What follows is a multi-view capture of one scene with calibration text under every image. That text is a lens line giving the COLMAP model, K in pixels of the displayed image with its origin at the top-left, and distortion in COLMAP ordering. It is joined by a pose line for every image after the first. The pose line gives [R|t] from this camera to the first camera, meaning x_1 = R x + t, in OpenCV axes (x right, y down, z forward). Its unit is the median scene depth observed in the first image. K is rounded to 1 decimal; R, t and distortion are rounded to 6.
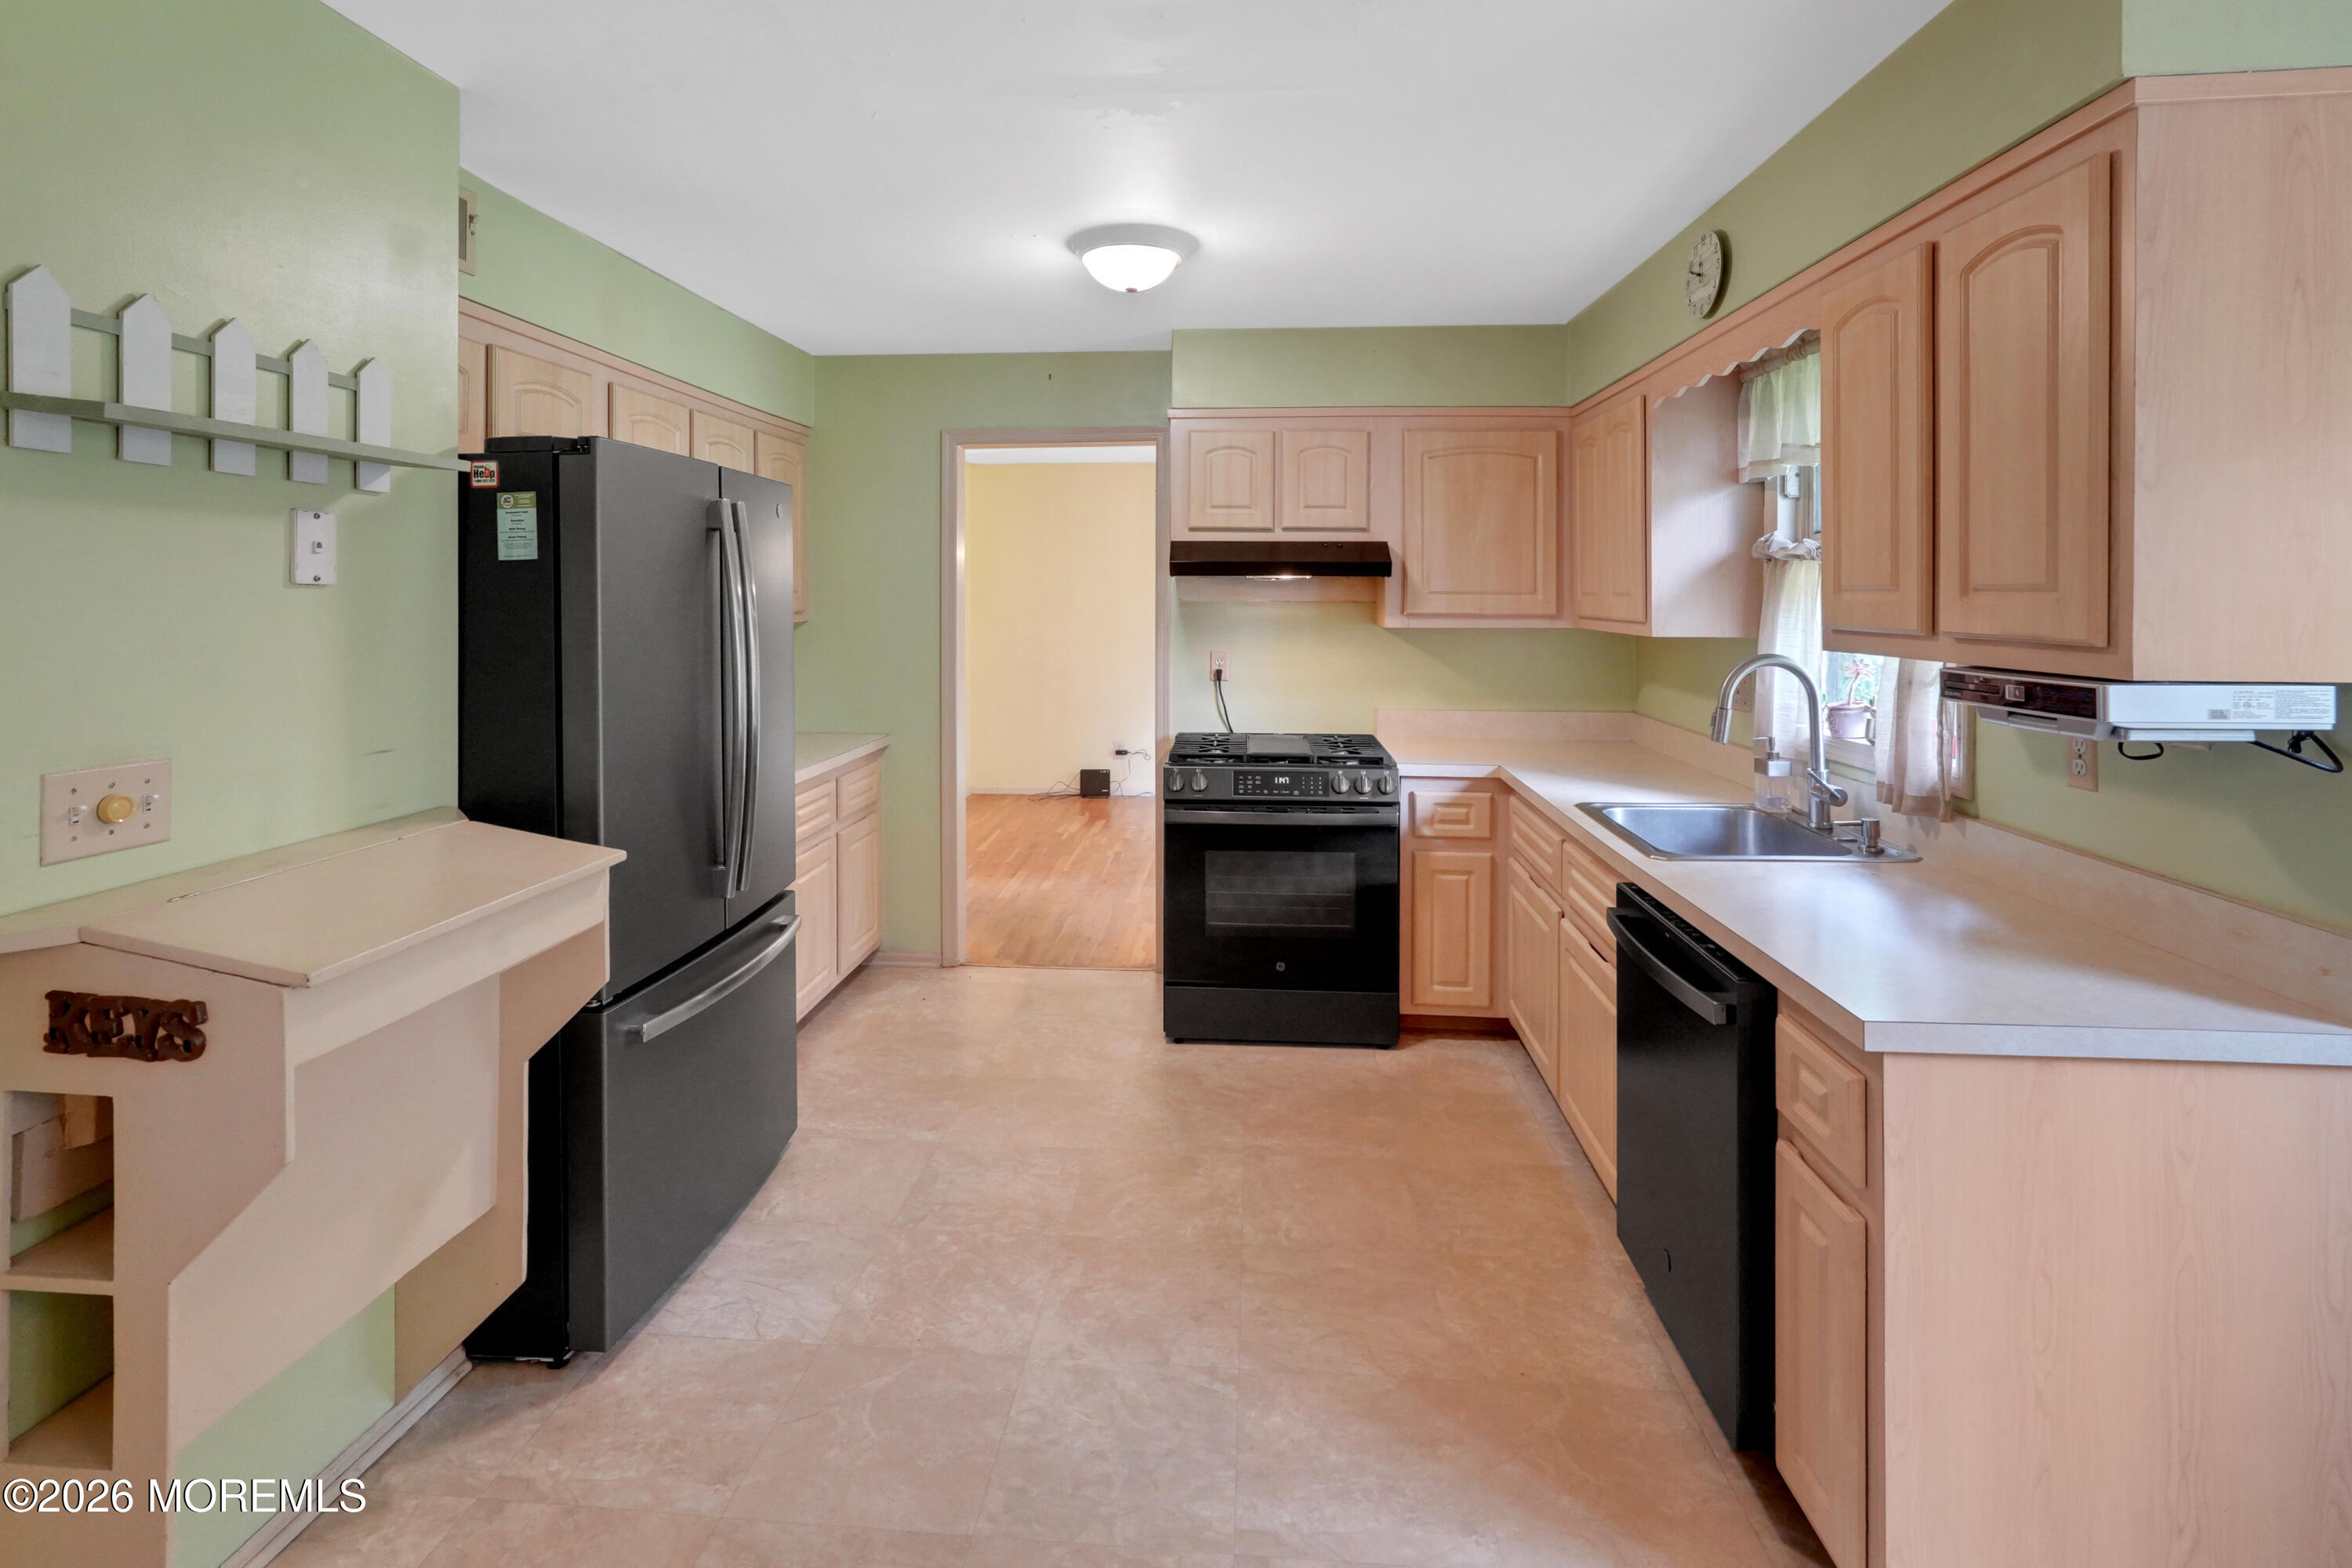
lens RADIAL K [[1106.7, 0, 1171.7], [0, 1106.7, 585.4], [0, 0, 1]] dist [-0.001280, 0.000827]
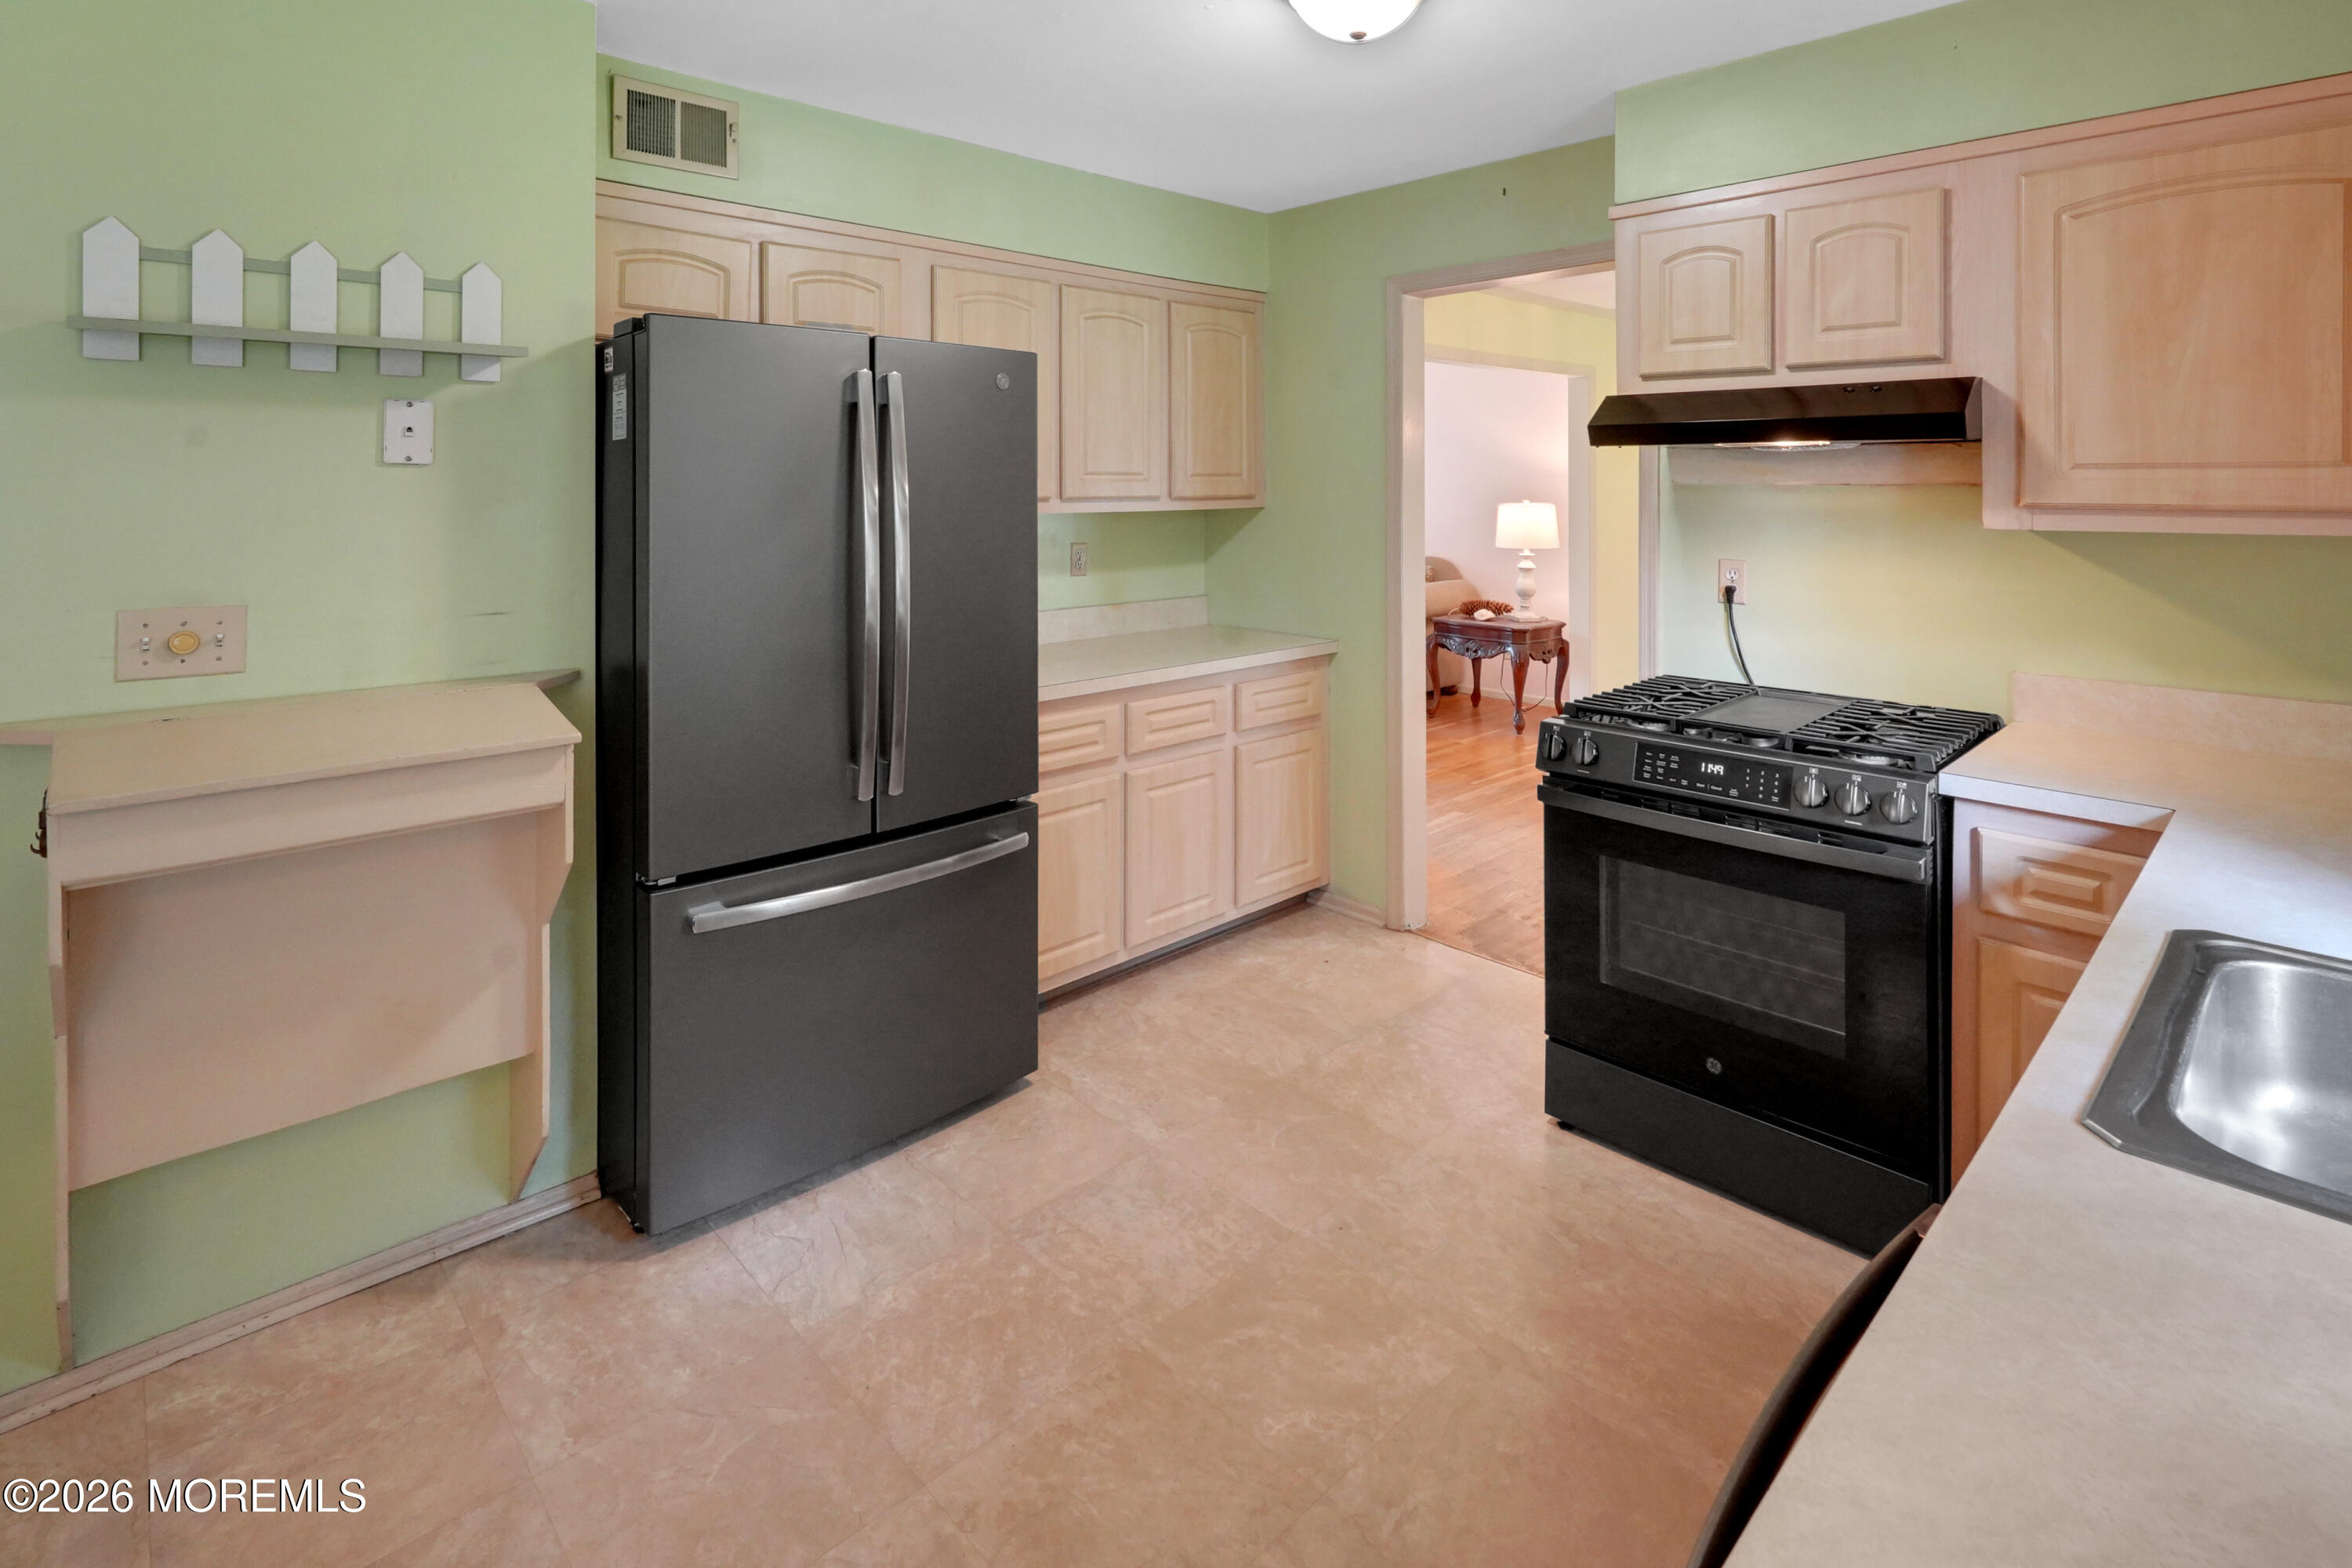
lens RADIAL K [[1148.8, 0, 1185.8], [0, 1148.8, 477.0], [0, 0, 1]] dist [-0.002169, -0.000130]
pose [[0.747575, -0.007310, -0.664137, 0.357907], [0.007845, 0.999967, -0.002175, 0.012566], [0.664131, -0.003584, 0.747608, 0.370776]]
